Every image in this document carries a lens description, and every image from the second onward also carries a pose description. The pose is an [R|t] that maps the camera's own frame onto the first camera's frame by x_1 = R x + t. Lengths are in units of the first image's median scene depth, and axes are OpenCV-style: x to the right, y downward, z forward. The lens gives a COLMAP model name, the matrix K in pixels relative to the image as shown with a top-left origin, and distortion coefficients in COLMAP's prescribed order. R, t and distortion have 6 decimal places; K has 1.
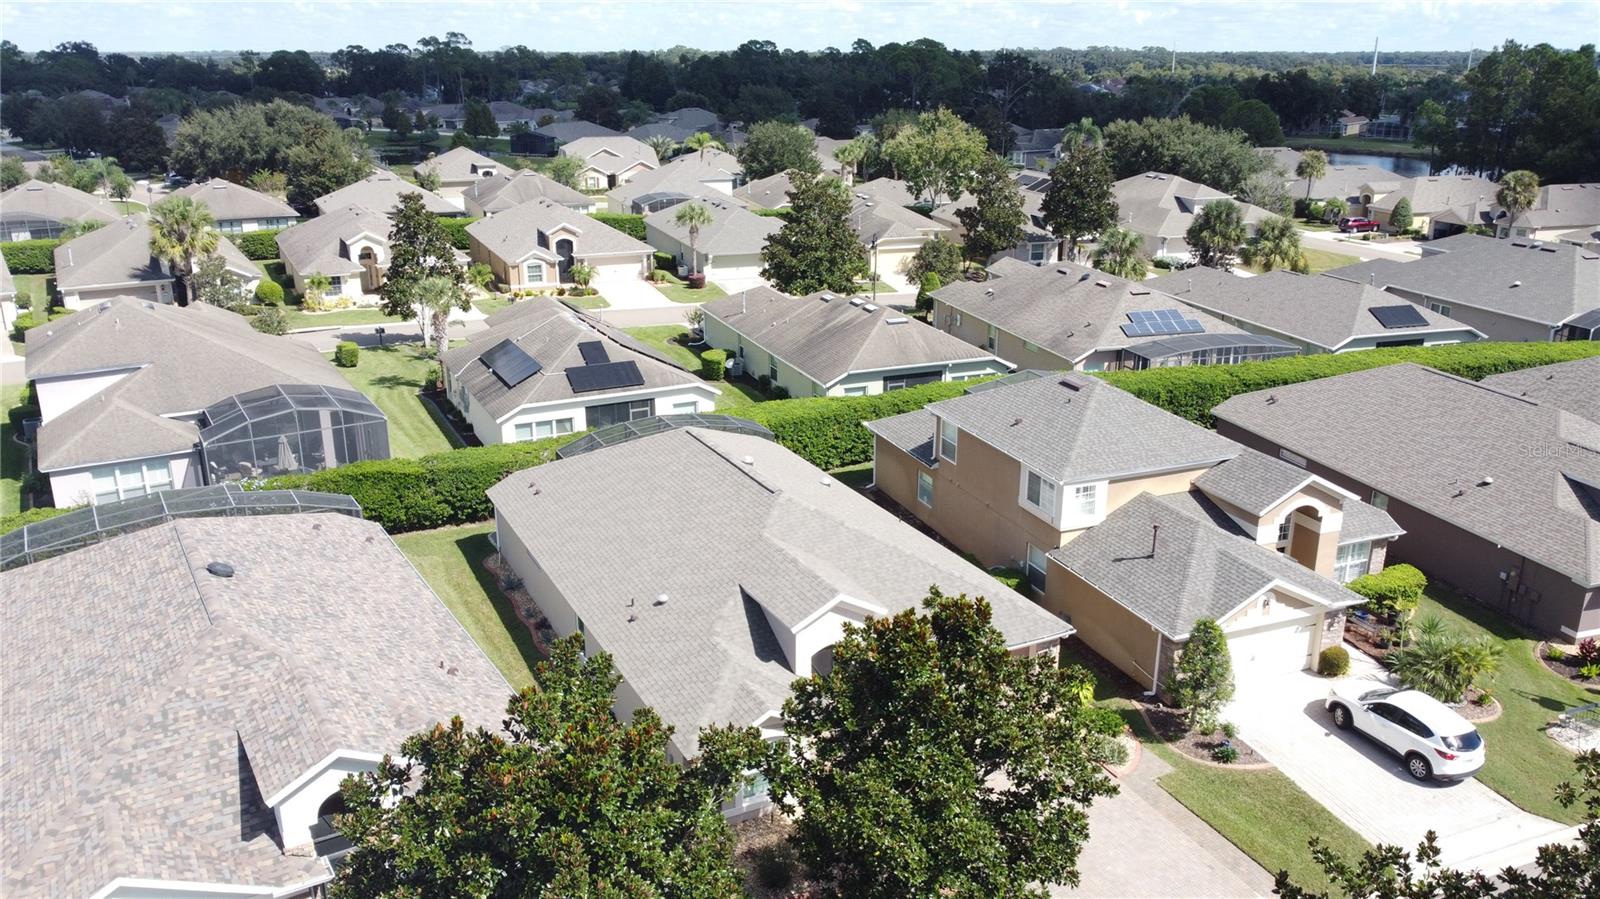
lens RADIAL K [[1207.7, 0, 800.0], [0, 1207.7, 449.5], [0, 0, 1]] dist [-0.002535, -0.004147]
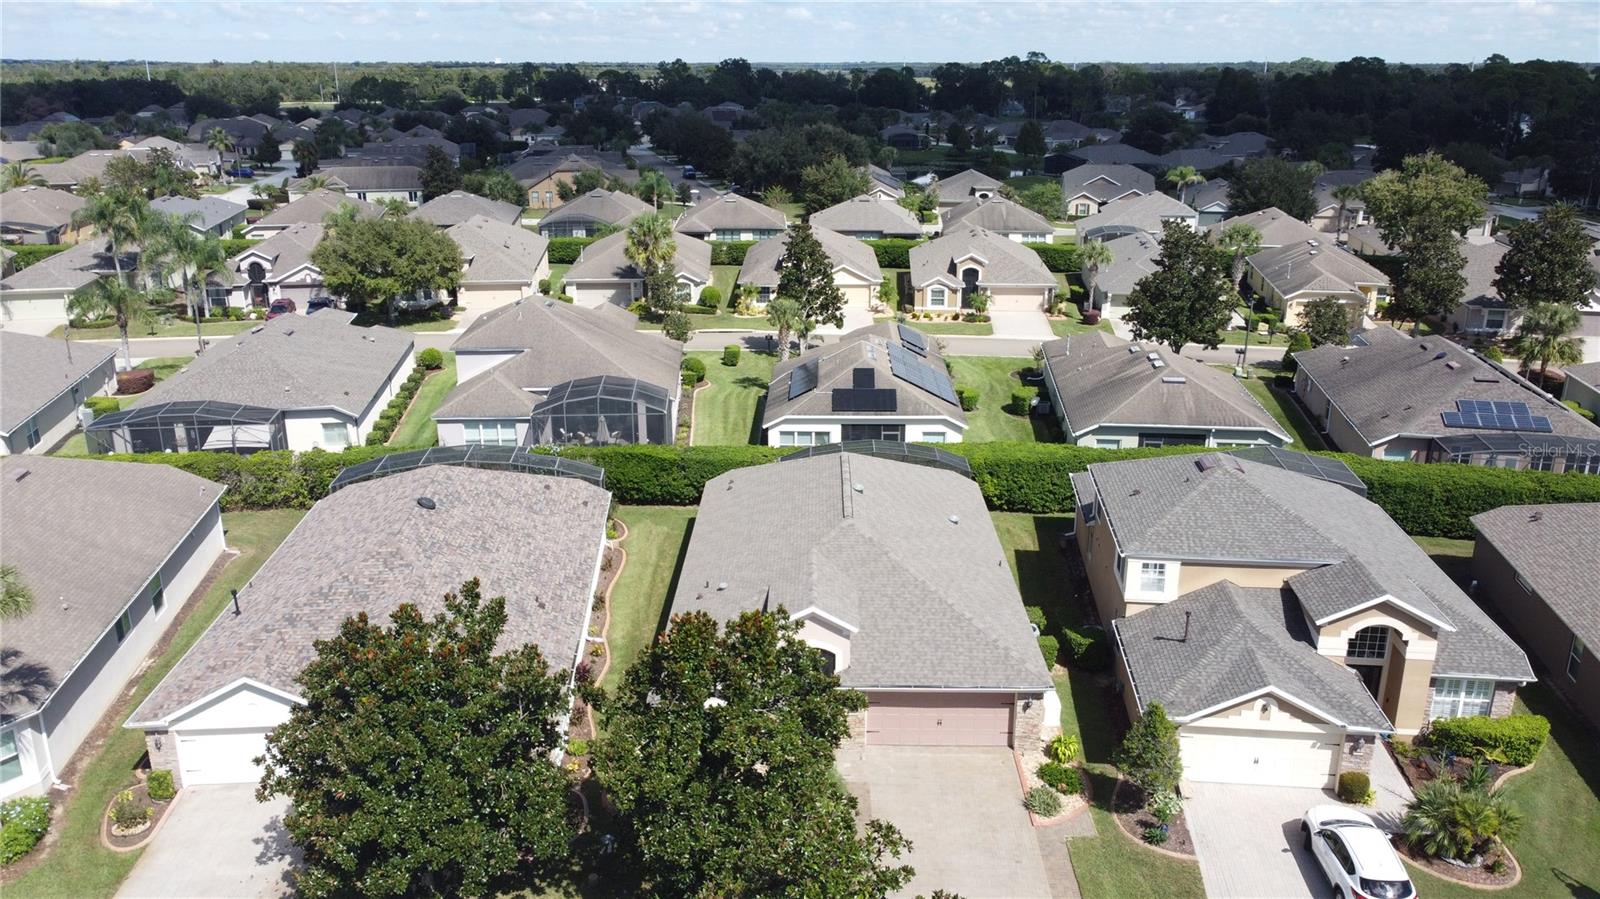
lens RADIAL K [[1207.7, 0, 800.0], [0, 1207.7, 449.5], [0, 0, 1]] dist [-0.002535, -0.004147]
pose [[0.884270, 0.140165, -0.445443, 0.290377], [-0.143420, 0.989305, 0.026589, -0.034834], [0.444406, 0.040374, 0.894915, -0.044165]]
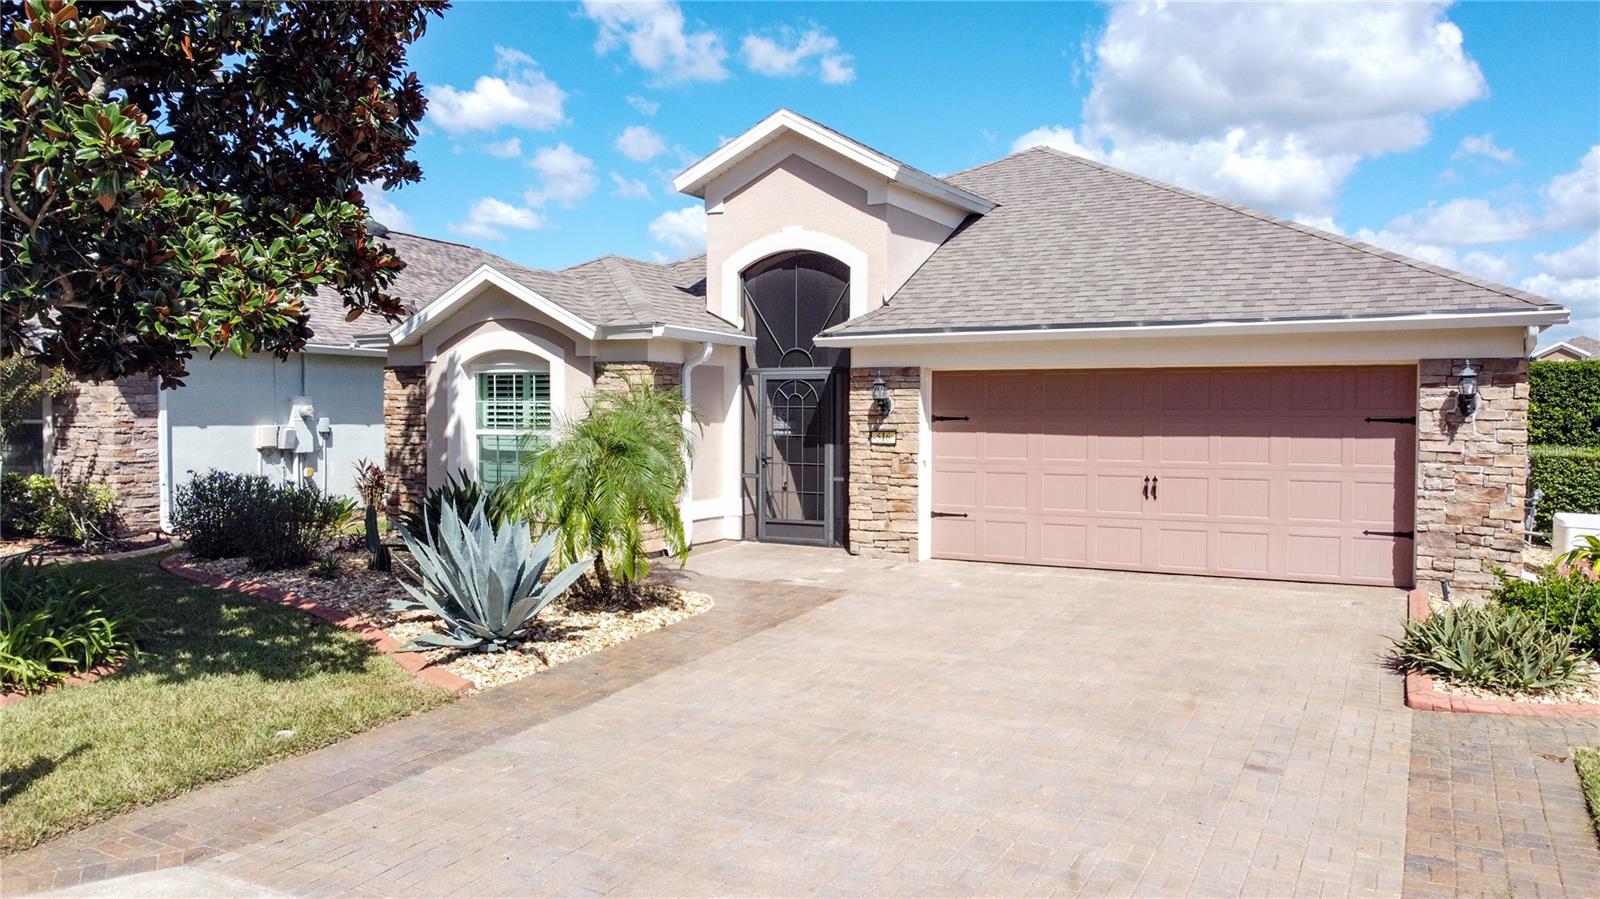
lens RADIAL K [[1207.7, 0, 800.0], [0, 1207.7, 449.5], [0, 0, 1]] dist [-0.002535, -0.004147]
pose [[0.580786, 0.026233, -0.813634, 0.215962], [-0.252551, 0.955971, -0.149453, 0.163501], [0.773890, 0.292285, 0.561840, 0.433143]]
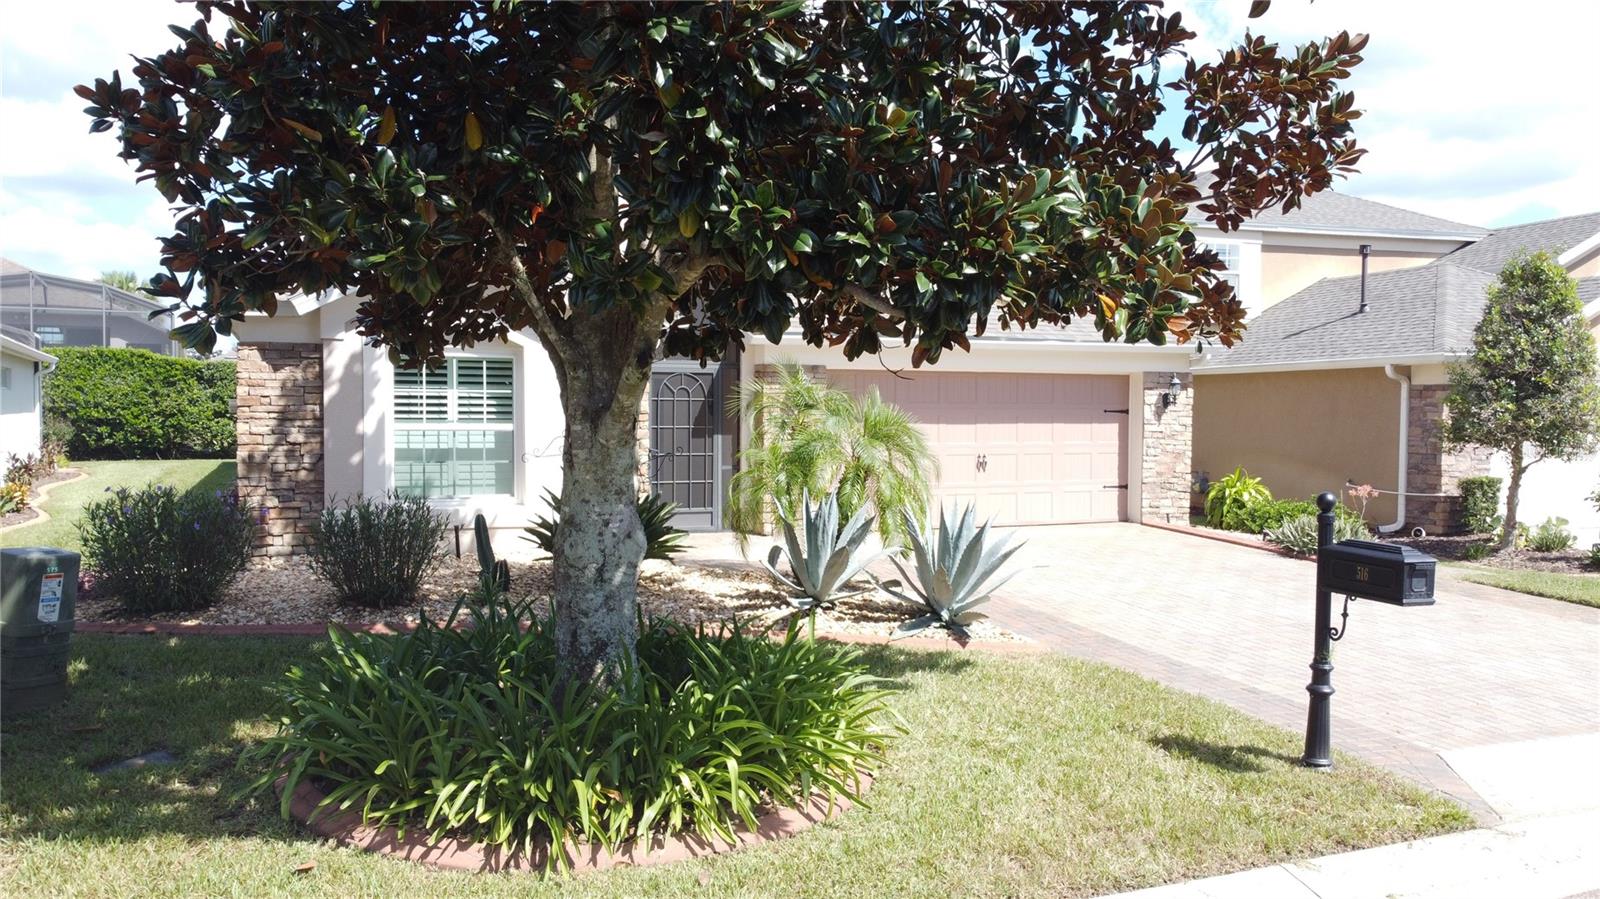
lens RADIAL K [[1216.2, 0, 800.0], [0, 1216.2, 449.5], [0, 0, 1]] dist [-0.006919, -0.000742]
pose [[0.996673, 0.005838, -0.081299, 0.061325], [-0.028204, 0.960515, -0.276794, 0.198559], [0.076473, 0.278166, 0.957484, 0.329070]]
